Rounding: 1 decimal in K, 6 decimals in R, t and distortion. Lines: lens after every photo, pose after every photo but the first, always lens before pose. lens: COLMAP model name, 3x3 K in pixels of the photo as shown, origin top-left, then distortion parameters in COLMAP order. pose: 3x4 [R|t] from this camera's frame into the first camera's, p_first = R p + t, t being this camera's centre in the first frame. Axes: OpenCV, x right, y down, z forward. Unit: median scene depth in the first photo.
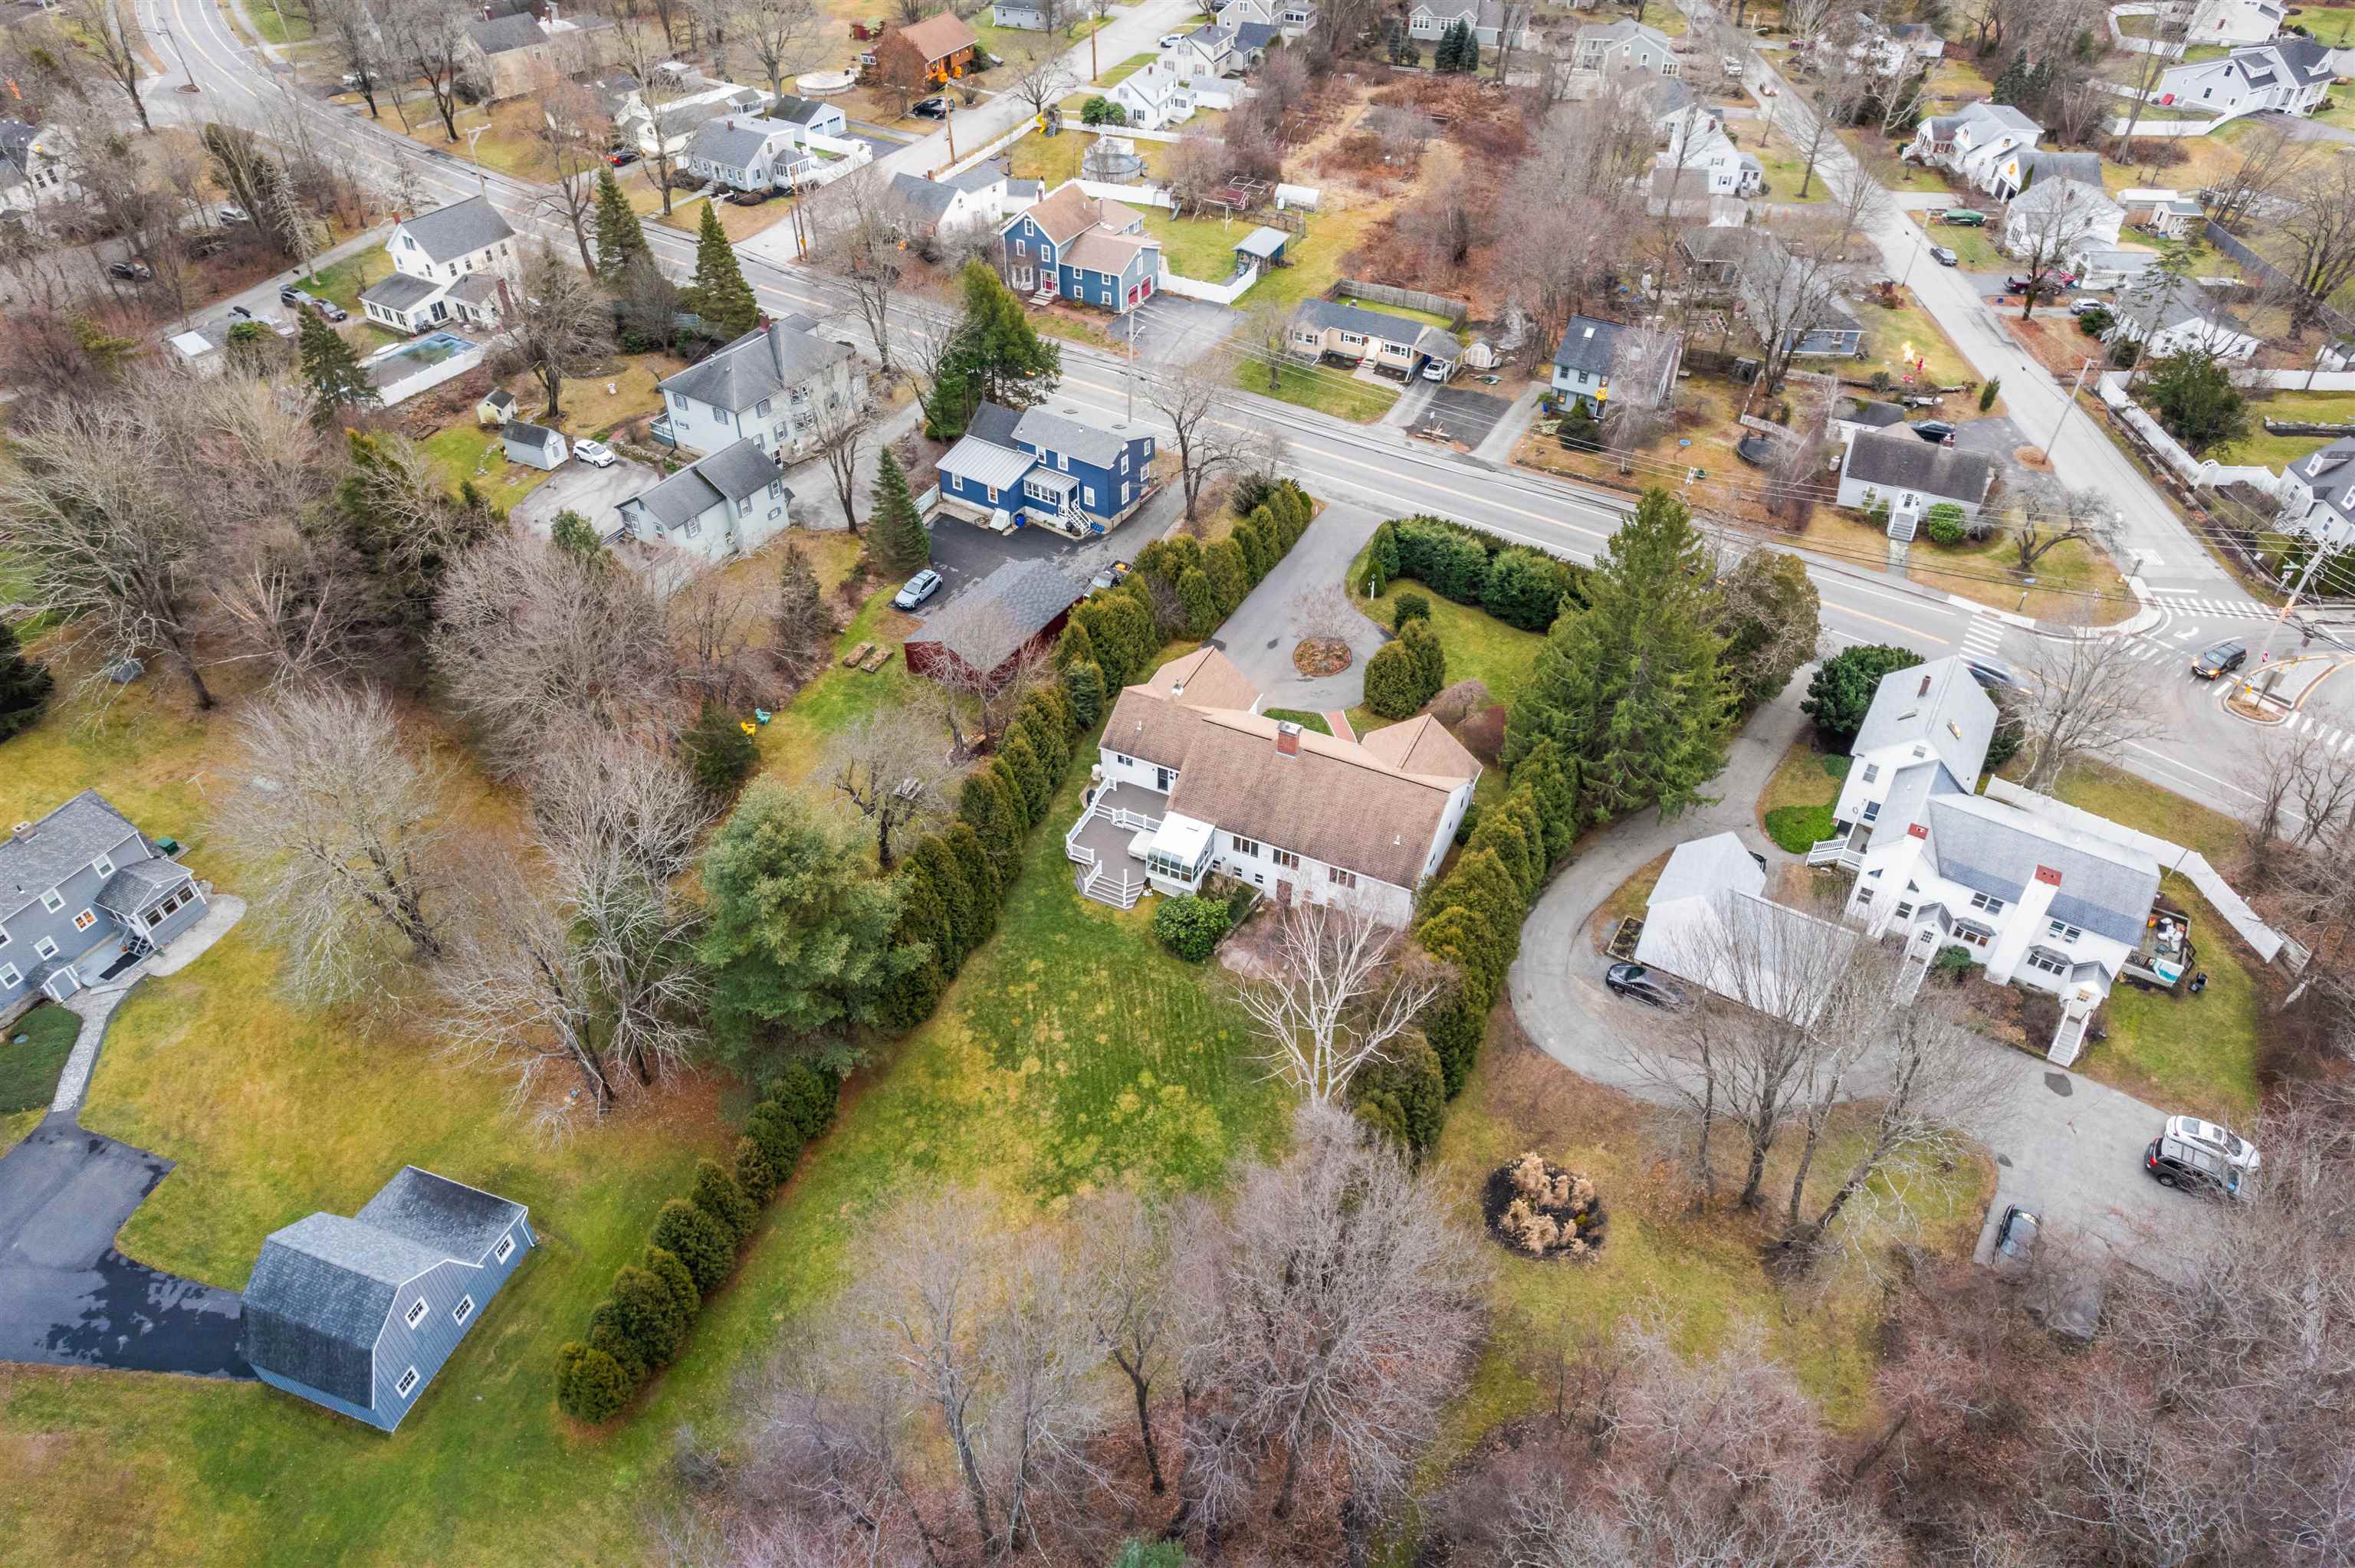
lens RADIAL K [[1505.0, 0, 1180.7], [0, 1505.0, 780.7], [0, 0, 1]] dist [-0.064020, 0.052216]
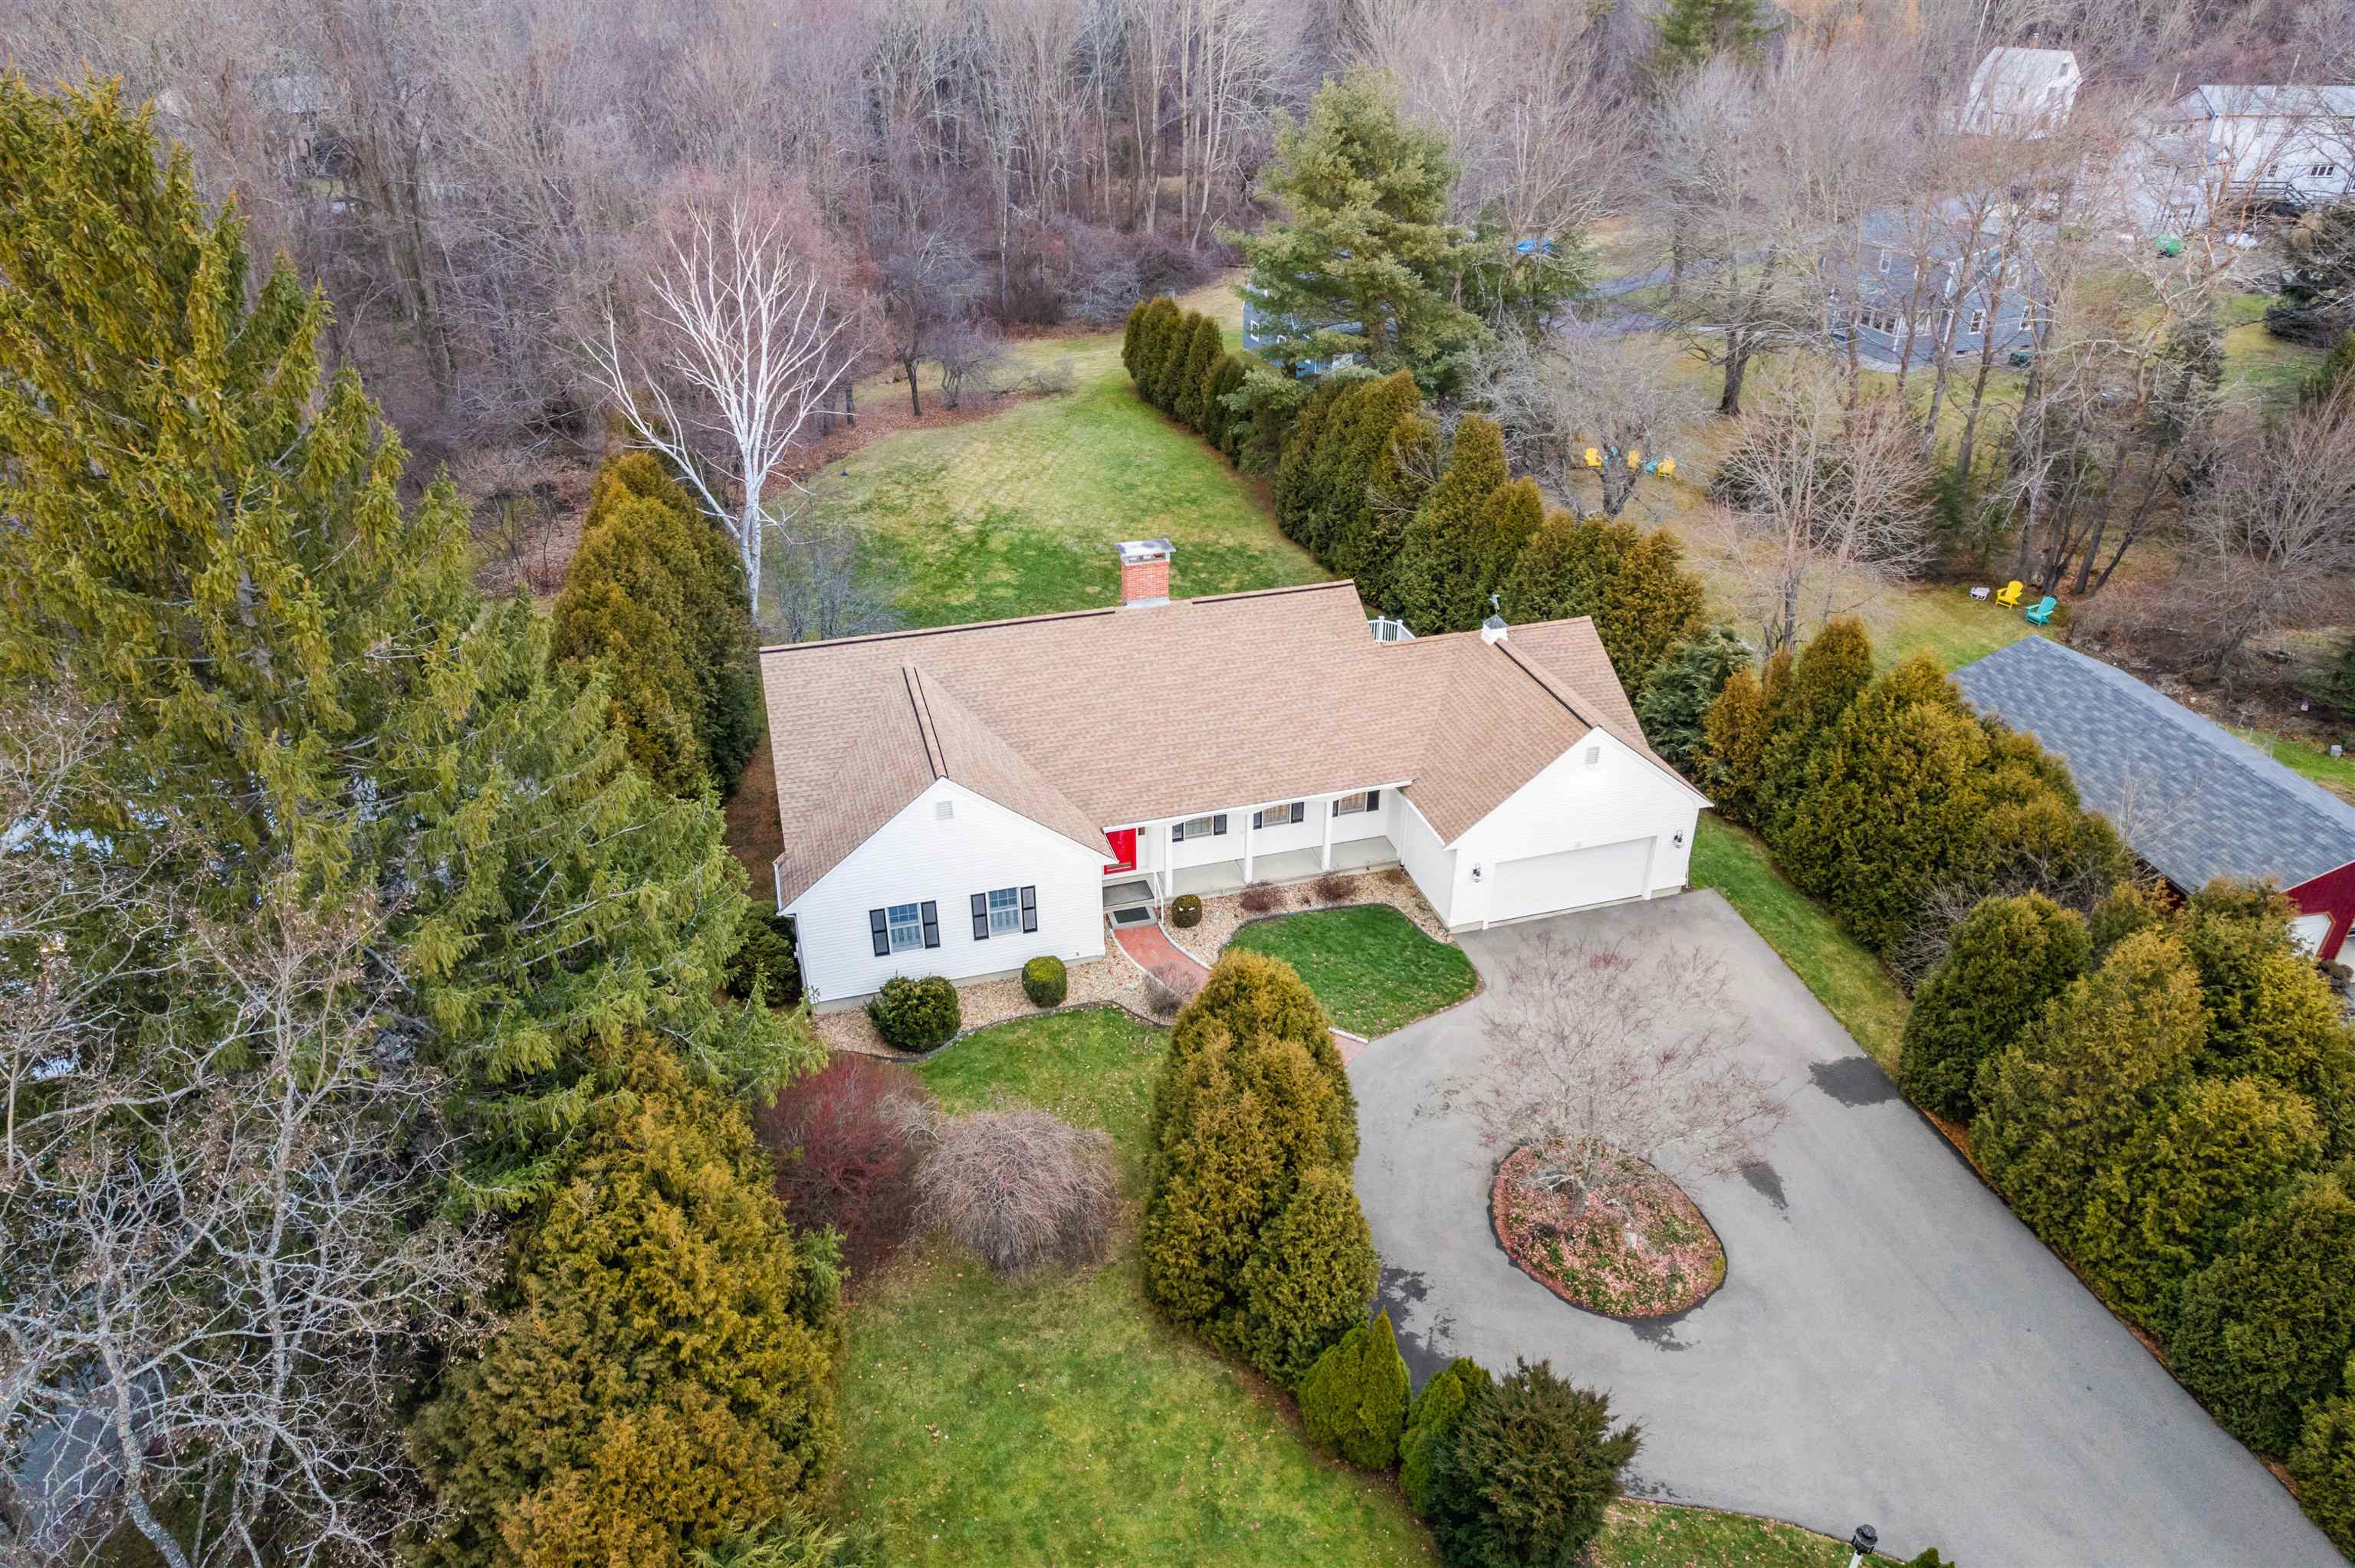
lens RADIAL K [[1505.0, 0, 1180.7], [0, 1505.0, 780.7], [0, 0, 1]] dist [-0.064020, 0.052216]
pose [[-0.748323, 0.324760, -0.578398, 0.262880], [-0.433981, 0.419754, 0.797162, -0.279182], [0.501671, 0.847548, -0.173172, 0.872949]]
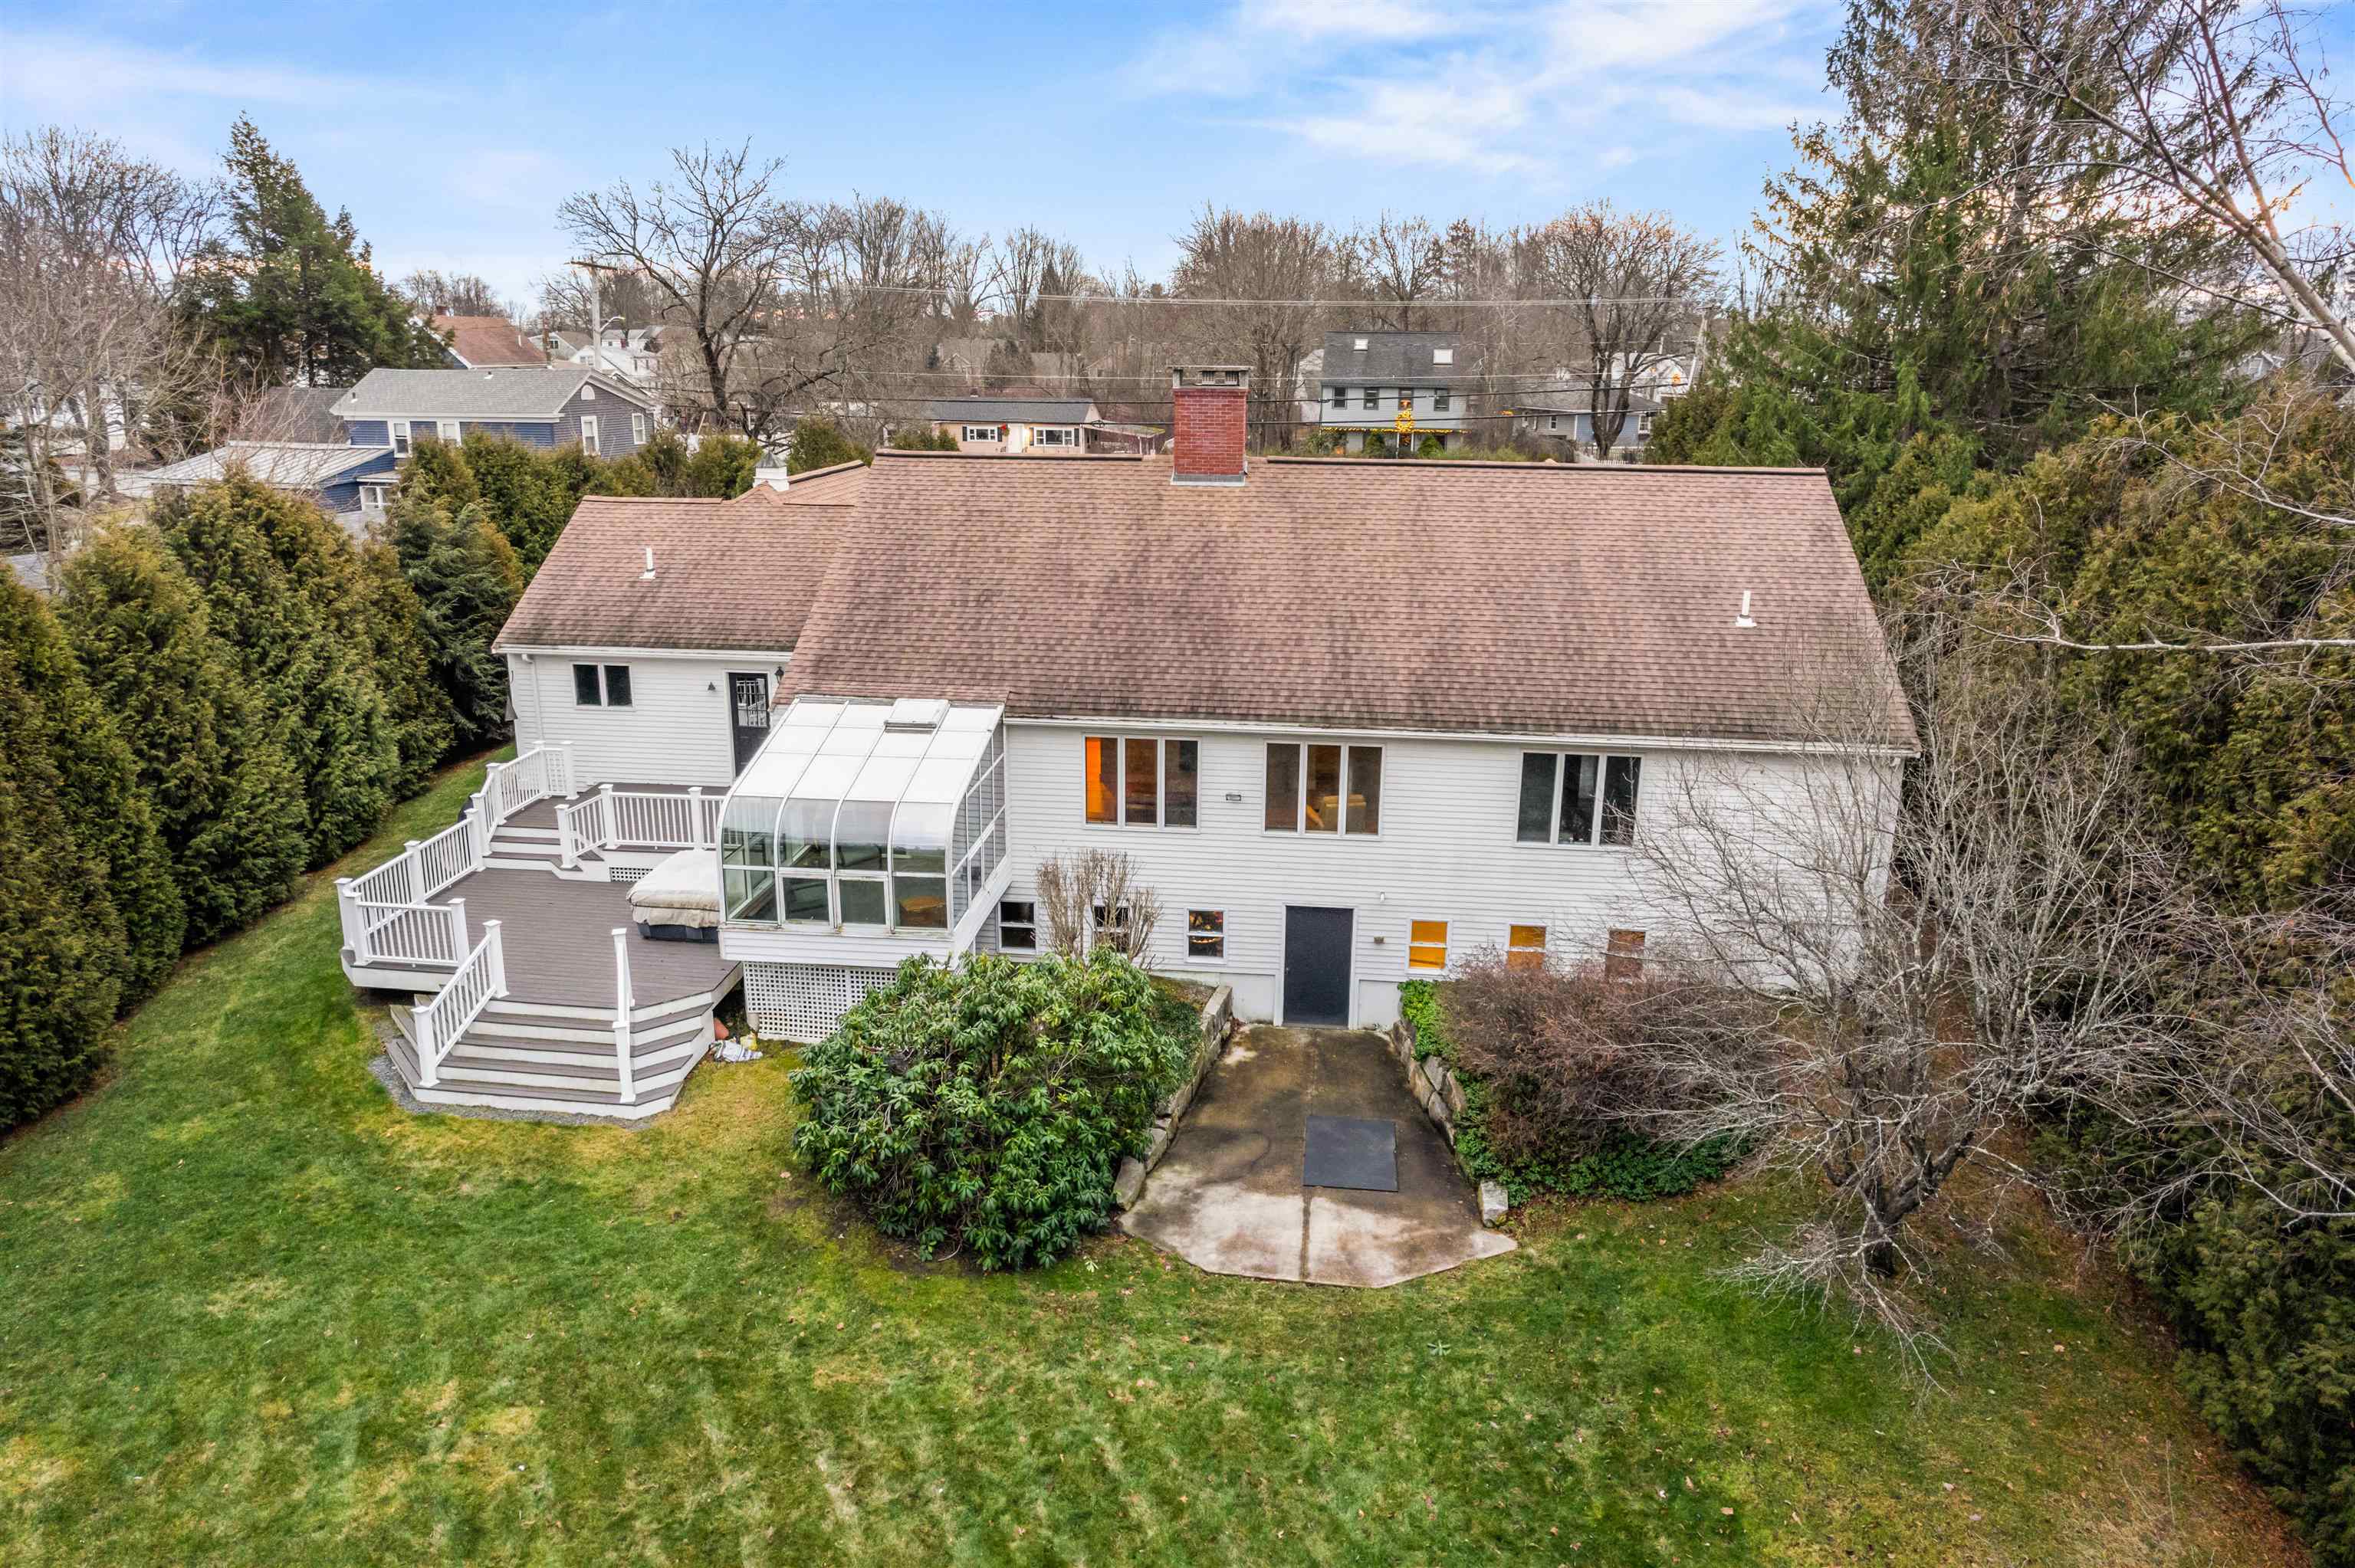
lens RADIAL K [[1505.0, 0, 1180.7], [0, 1505.0, 780.7], [0, 0, 1]] dist [-0.064020, 0.052216]
pose [[0.944412, -0.088708, 0.316570, -0.020652], [0.210477, 0.902850, -0.374915, 0.103716], [-0.252557, 0.420704, 0.871334, 0.607175]]
